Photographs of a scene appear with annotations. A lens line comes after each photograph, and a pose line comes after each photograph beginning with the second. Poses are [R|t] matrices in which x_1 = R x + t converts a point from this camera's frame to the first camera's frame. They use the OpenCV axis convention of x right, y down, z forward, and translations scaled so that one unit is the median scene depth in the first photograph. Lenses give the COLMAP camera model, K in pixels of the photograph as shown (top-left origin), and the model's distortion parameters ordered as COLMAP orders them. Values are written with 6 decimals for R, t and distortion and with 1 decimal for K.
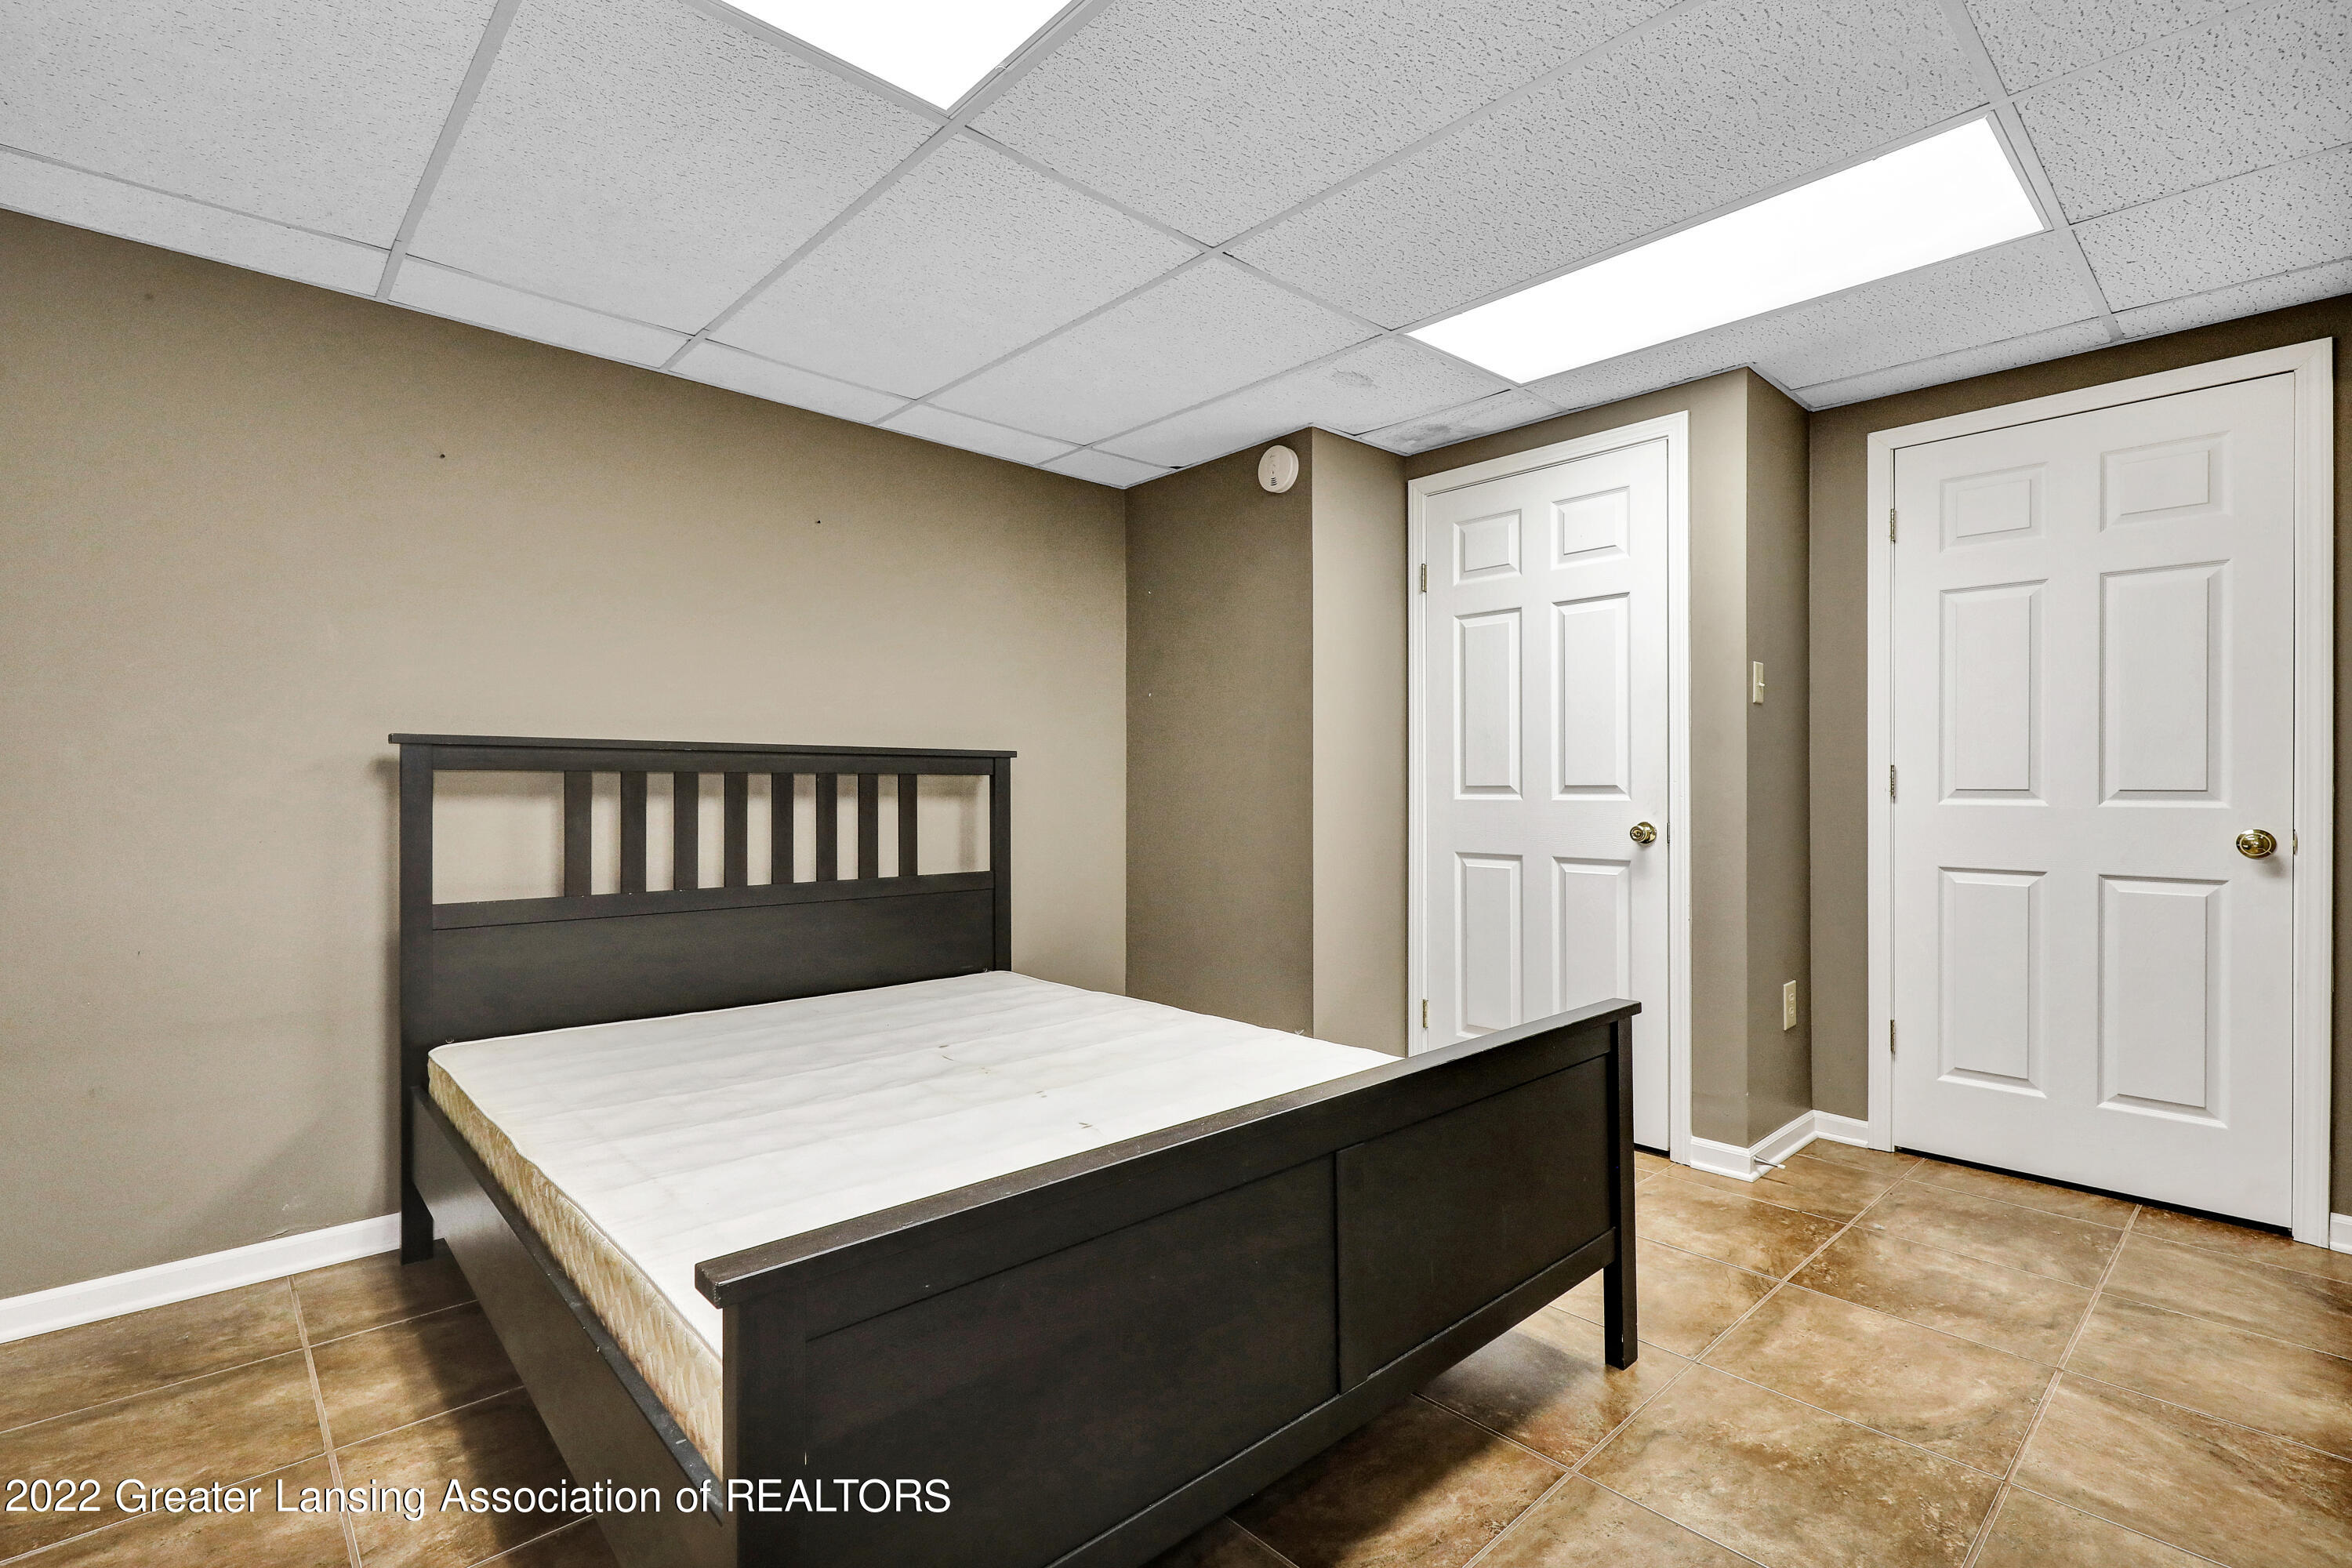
lens RADIAL K [[1073.0, 0, 1182.2], [0, 1073.0, 785.5], [0, 0, 1]] dist [-0.004016, -0.001234]
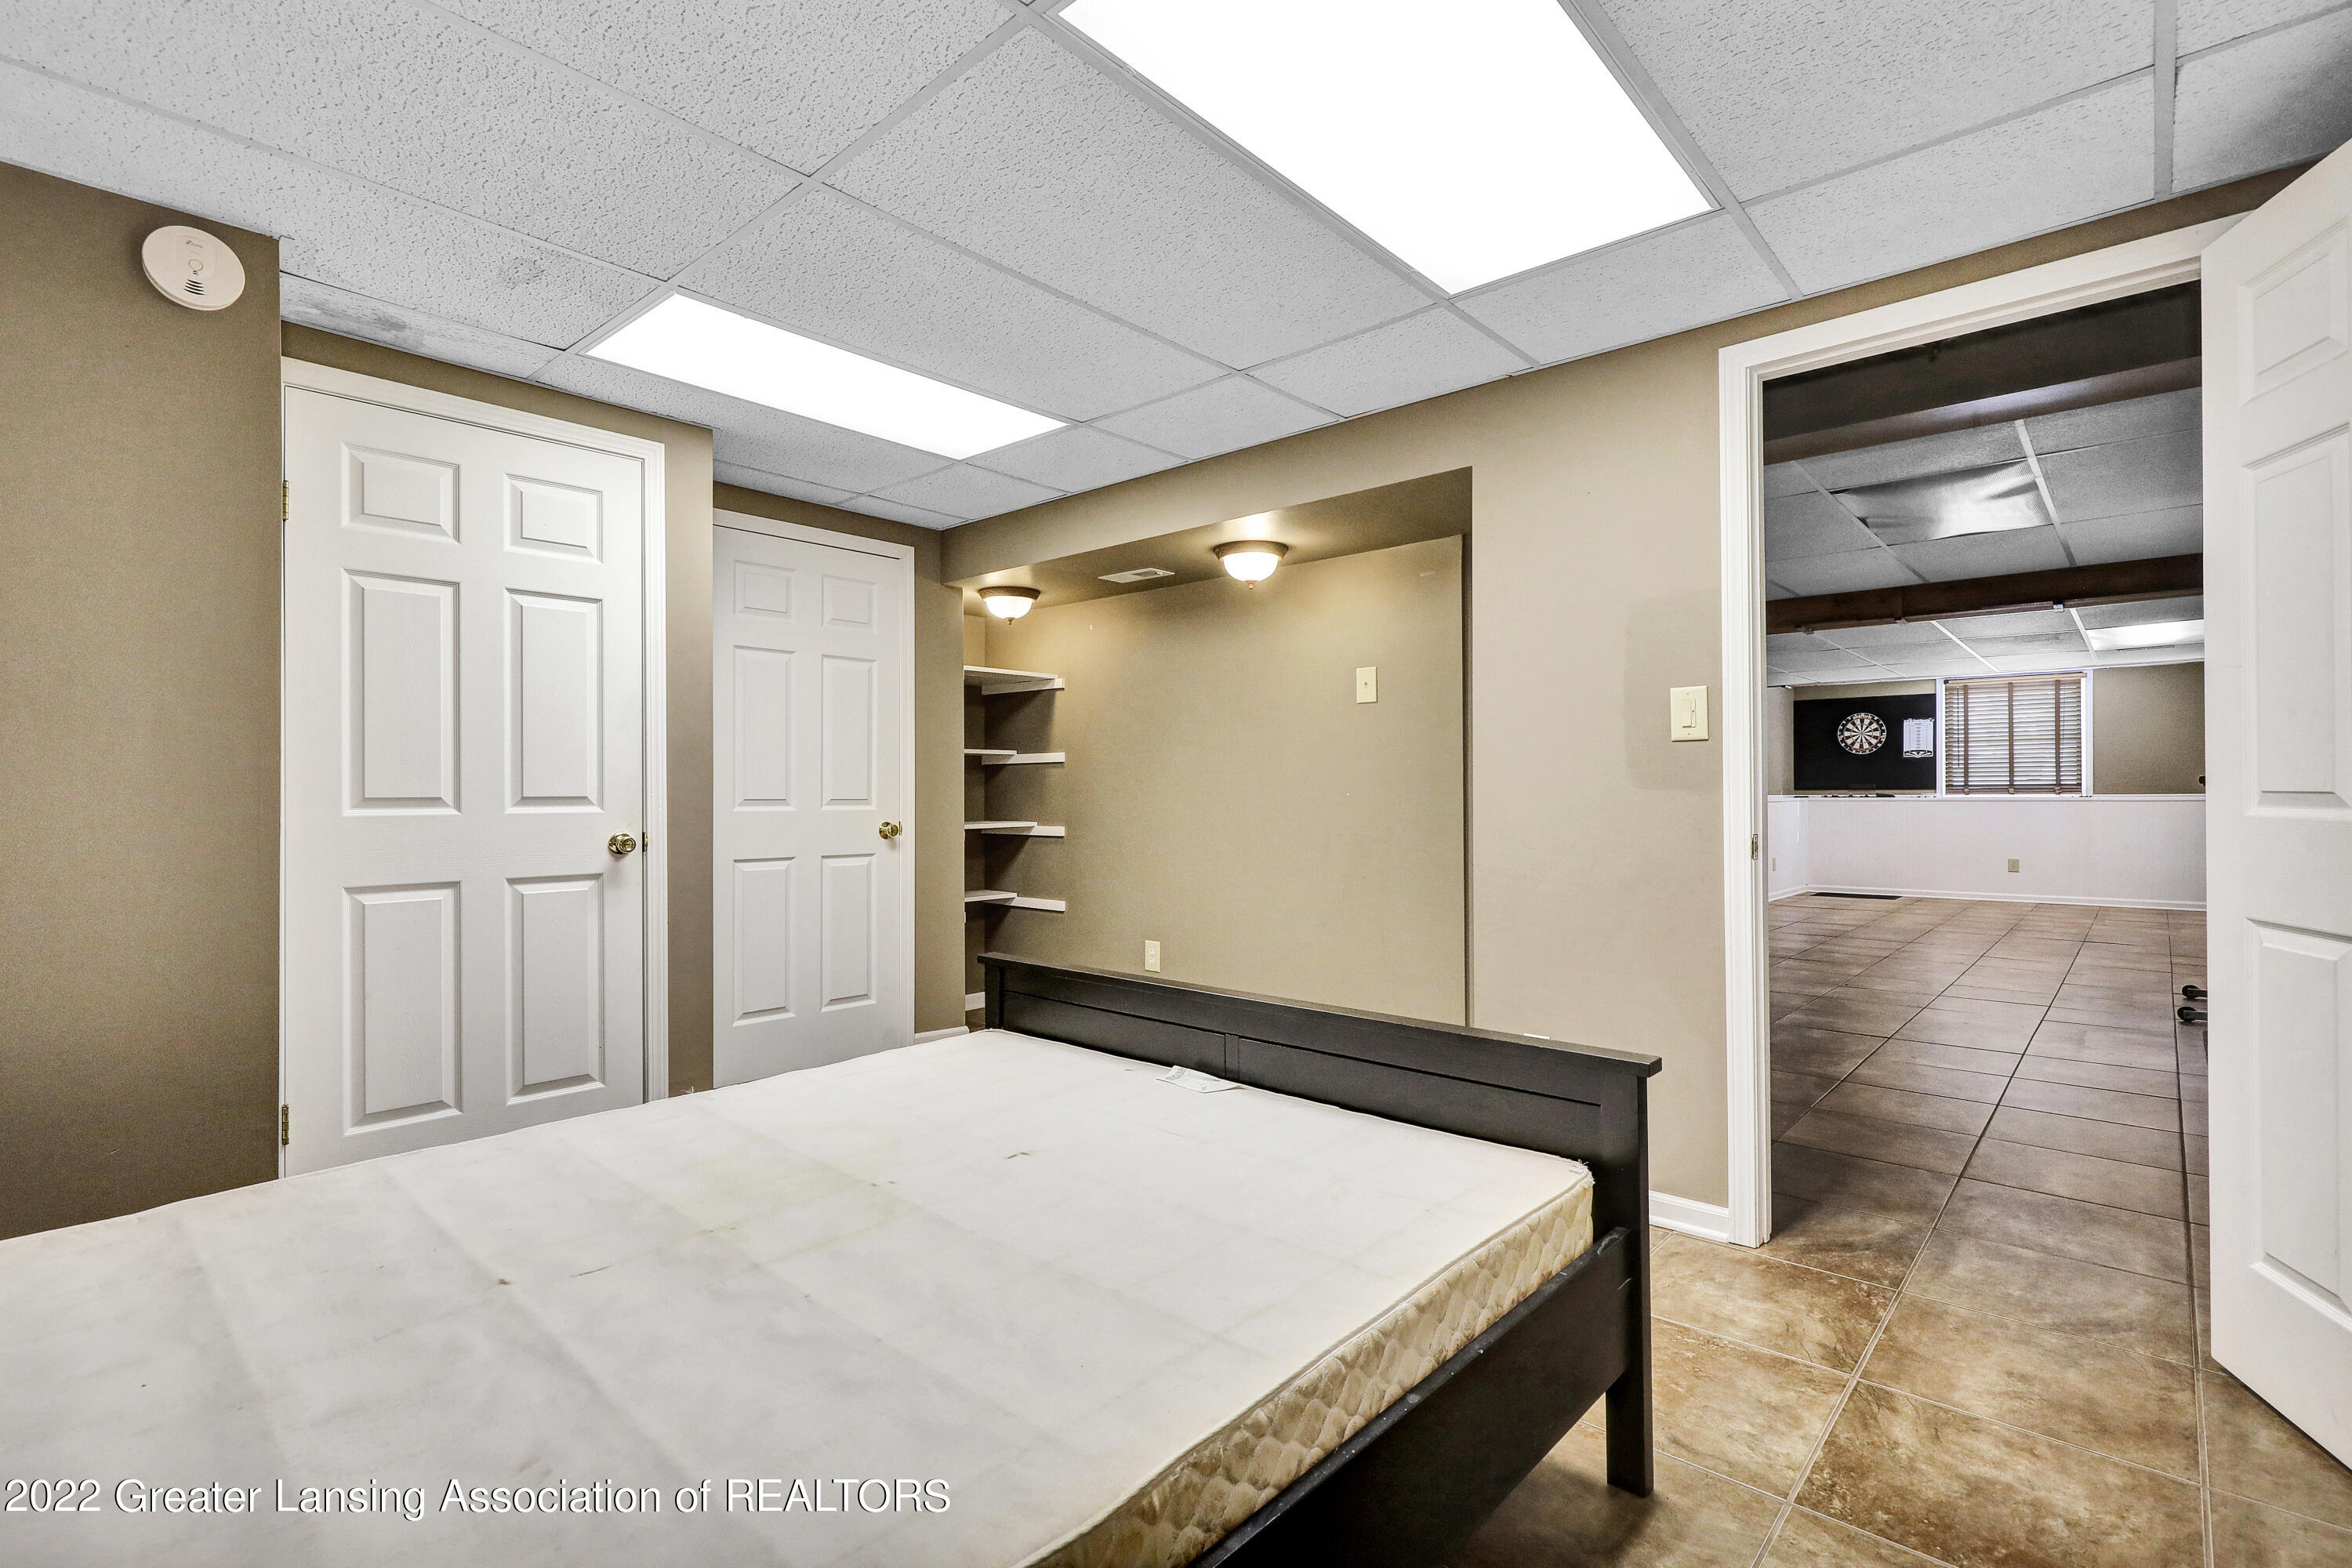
lens RADIAL K [[1073.0, 0, 1189.8], [0, 1073.0, 789.2], [0, 0, 1]] dist [-0.004016, -0.001234]
pose [[-0.095332, 0.011453, 0.995380, -0.602958], [0.010984, 0.999885, -0.010453, 0.009296], [-0.995385, 0.009937, -0.095446, 0.555527]]
